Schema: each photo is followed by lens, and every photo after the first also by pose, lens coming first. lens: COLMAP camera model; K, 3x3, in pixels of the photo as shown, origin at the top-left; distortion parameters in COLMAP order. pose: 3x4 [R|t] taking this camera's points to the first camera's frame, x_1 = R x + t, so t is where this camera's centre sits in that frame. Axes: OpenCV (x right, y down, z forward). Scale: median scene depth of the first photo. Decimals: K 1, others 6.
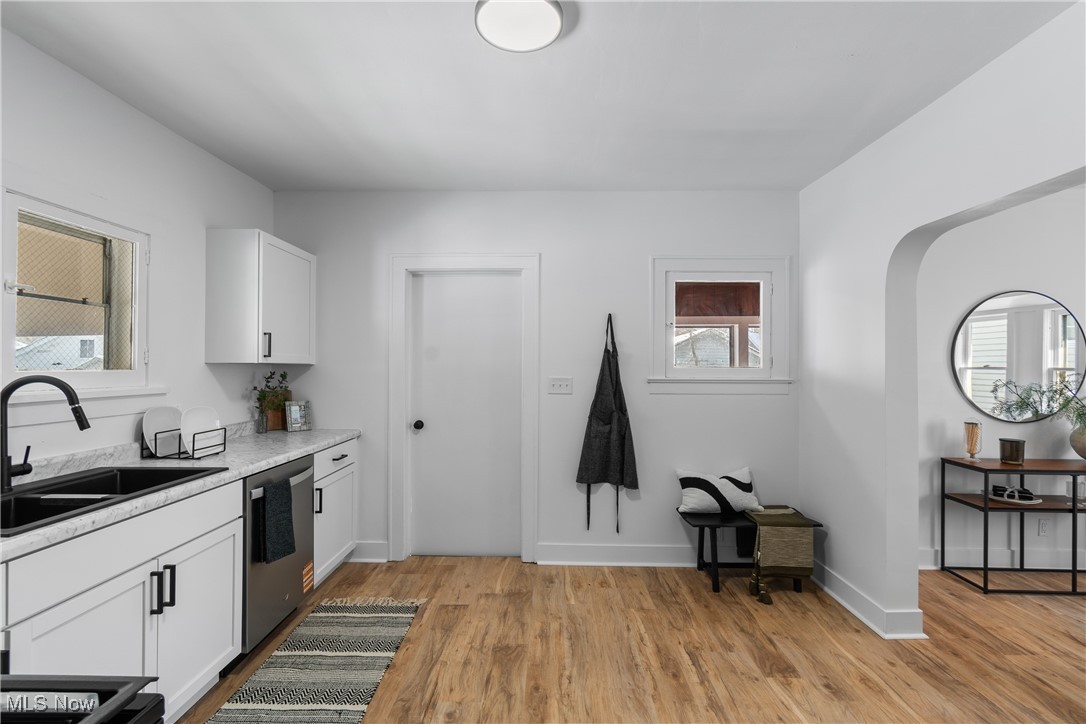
lens RADIAL K [[478.2, 0, 542.0], [0, 478.2, 371.2], [0, 0, 1]] dist [0.000370, -0.000536]
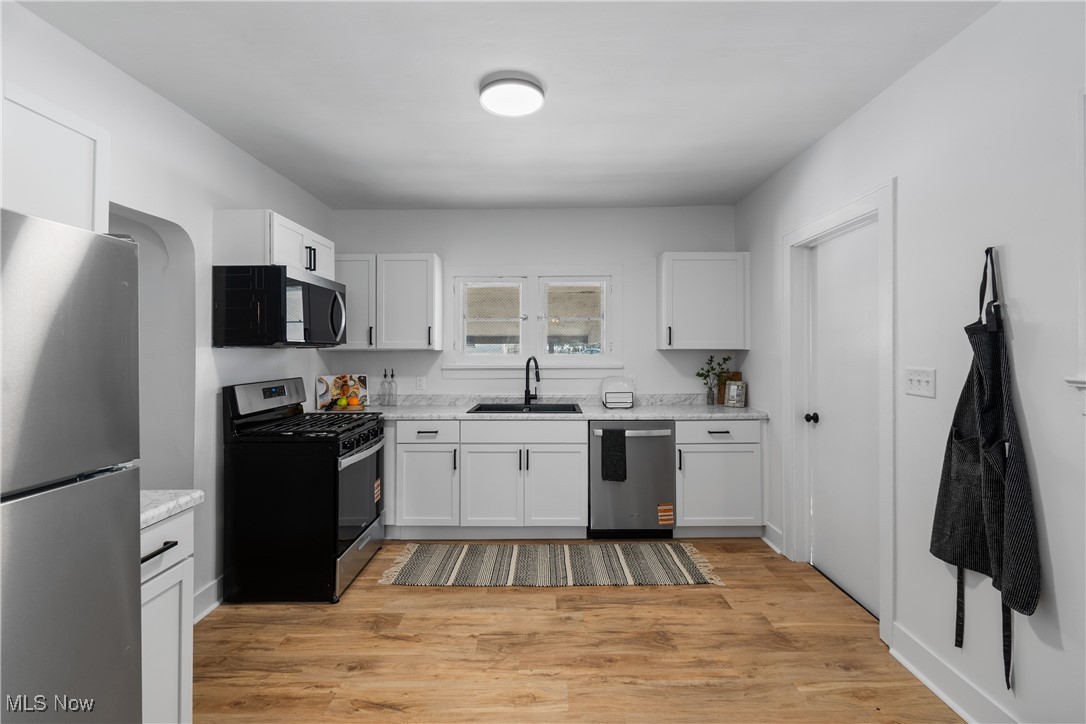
lens RADIAL K [[478.2, 0, 551.2], [0, 478.2, 352.2], [0, 0, 1]] dist [0.000370, -0.000536]
pose [[0.034924, 0.000193, -0.999390, 0.751619], [-0.004124, 0.999991, 0.000049, -0.007903], [0.999381, 0.004120, 0.034925, 0.607373]]
